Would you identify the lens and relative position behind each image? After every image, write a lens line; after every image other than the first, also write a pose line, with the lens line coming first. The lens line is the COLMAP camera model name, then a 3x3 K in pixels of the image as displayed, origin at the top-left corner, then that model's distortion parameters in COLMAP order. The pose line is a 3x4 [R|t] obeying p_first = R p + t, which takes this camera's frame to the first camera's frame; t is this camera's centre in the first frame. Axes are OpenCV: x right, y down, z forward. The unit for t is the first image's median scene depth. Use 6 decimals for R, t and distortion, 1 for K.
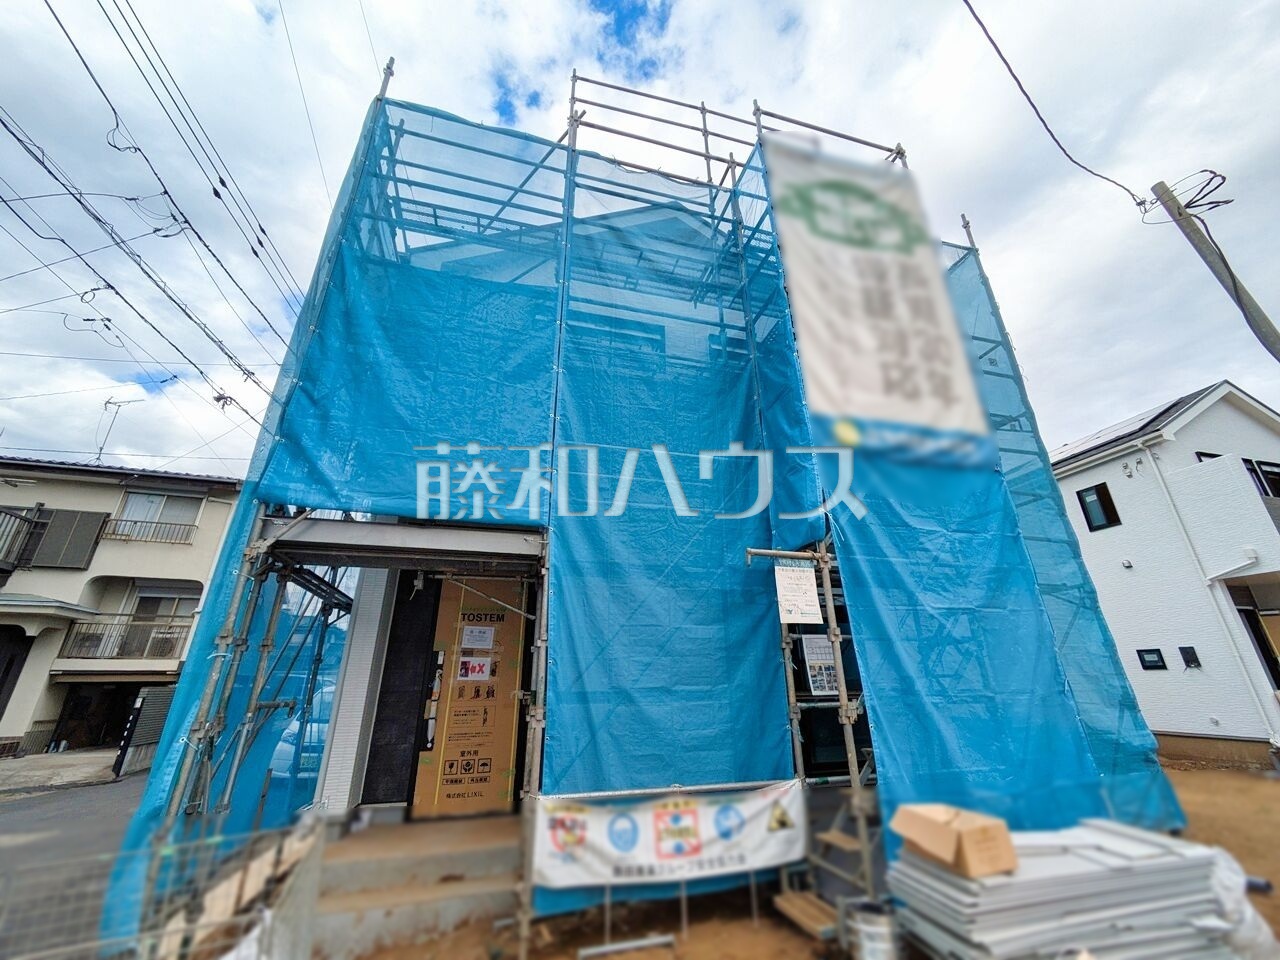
lens RADIAL K [[510.8, 0, 643.3], [0, 510.8, 478.0], [0, 0, 1]] dist [-0.005426, 0.004533]
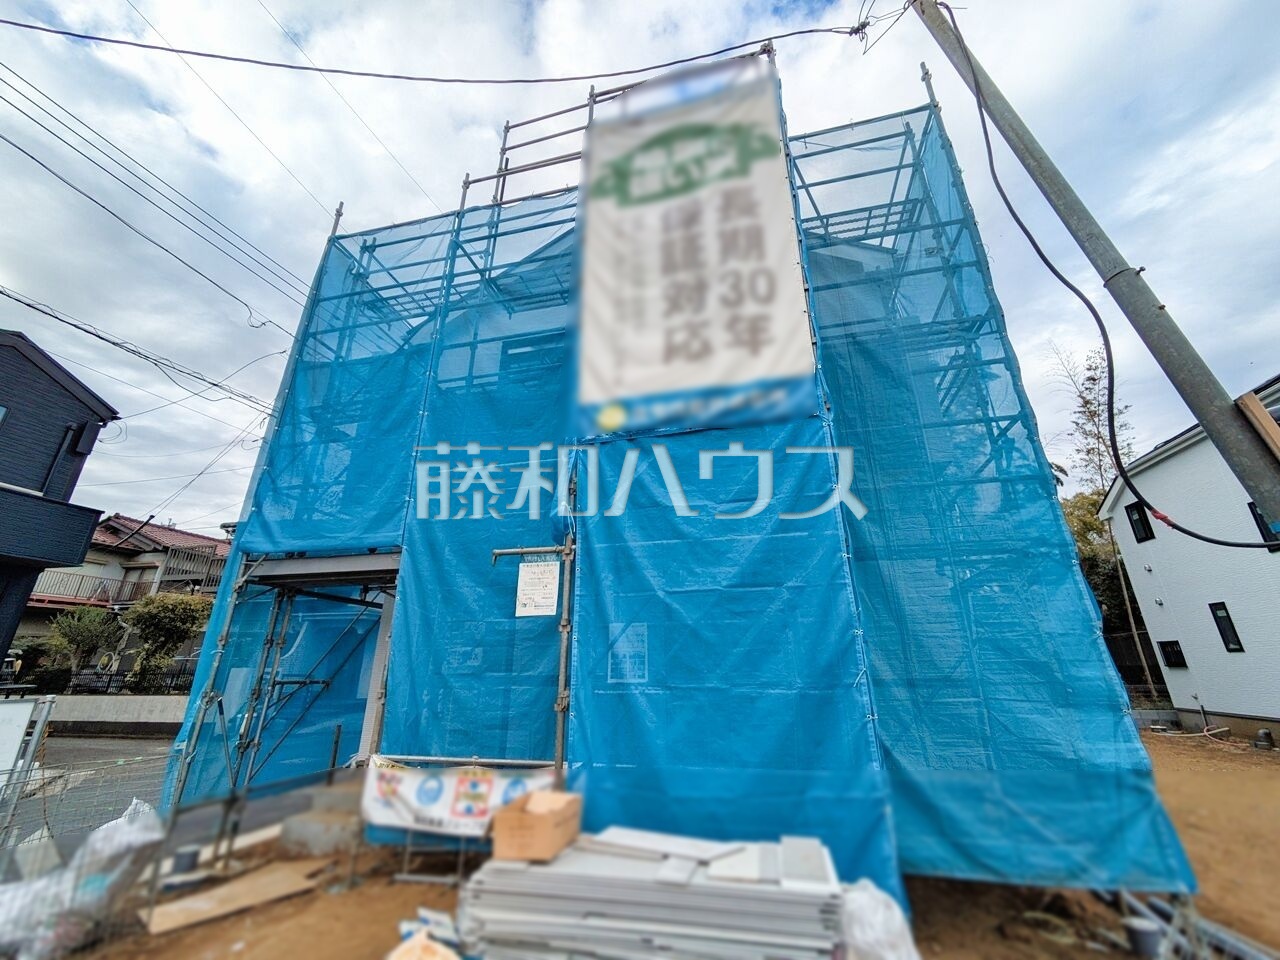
lens RADIAL K [[510.8, 0, 643.3], [0, 510.8, 478.0], [0, 0, 1]] dist [-0.005426, 0.004533]
pose [[0.875994, -0.163007, -0.453943, 0.979014], [0.178097, 0.983966, -0.009652, 0.051557], [0.448237, -0.072391, 0.890979, 0.170038]]
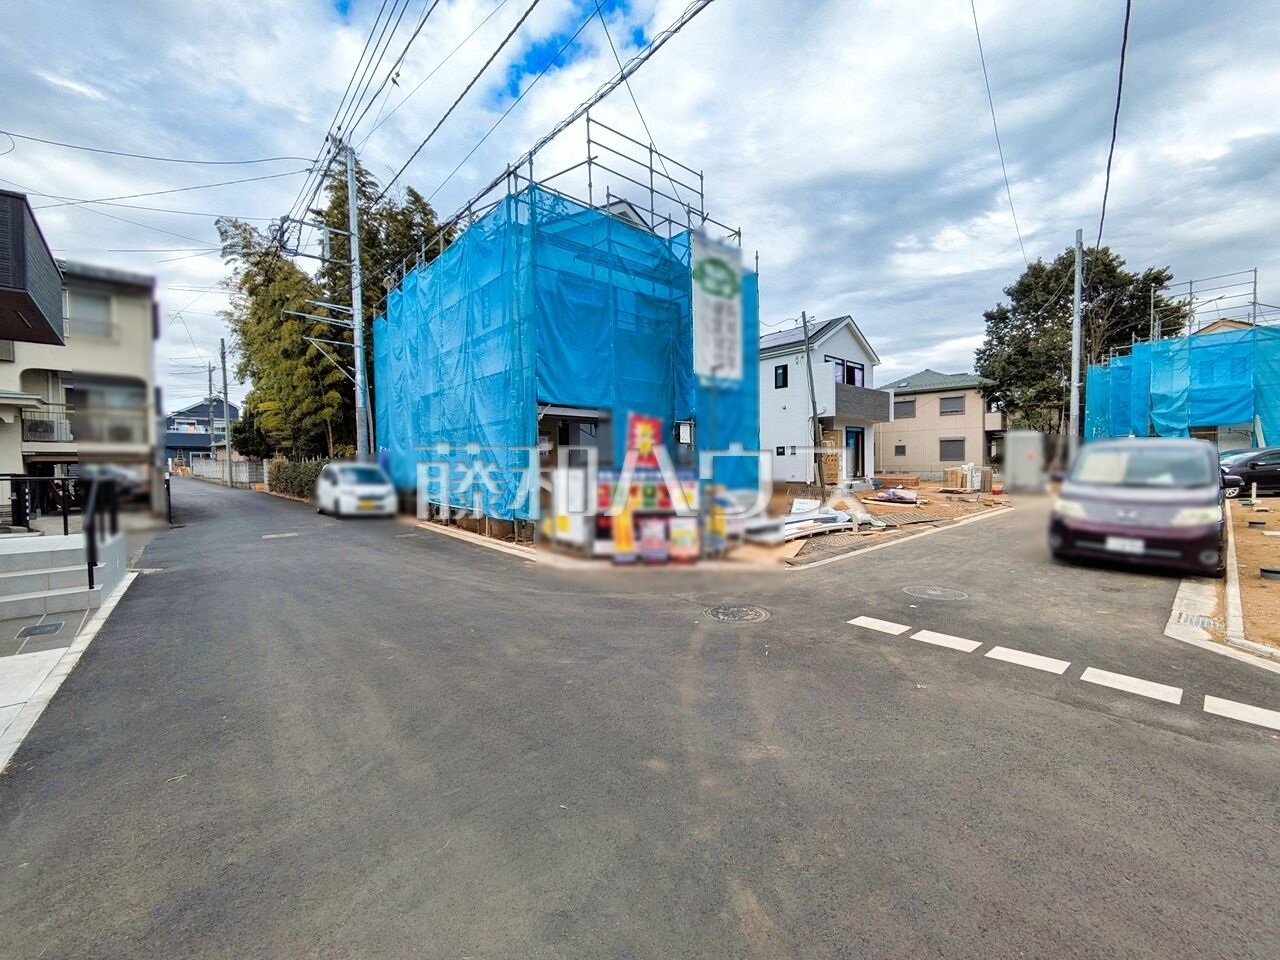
lens RADIAL K [[510.8, 0, 643.3], [0, 510.8, 478.0], [0, 0, 1]] dist [-0.005426, 0.004533]
pose [[0.900781, -0.014255, 0.434039, -1.390625], [-0.158313, 0.919903, 0.358768, -0.658109], [-0.404388, -0.391886, 0.826375, -1.760860]]
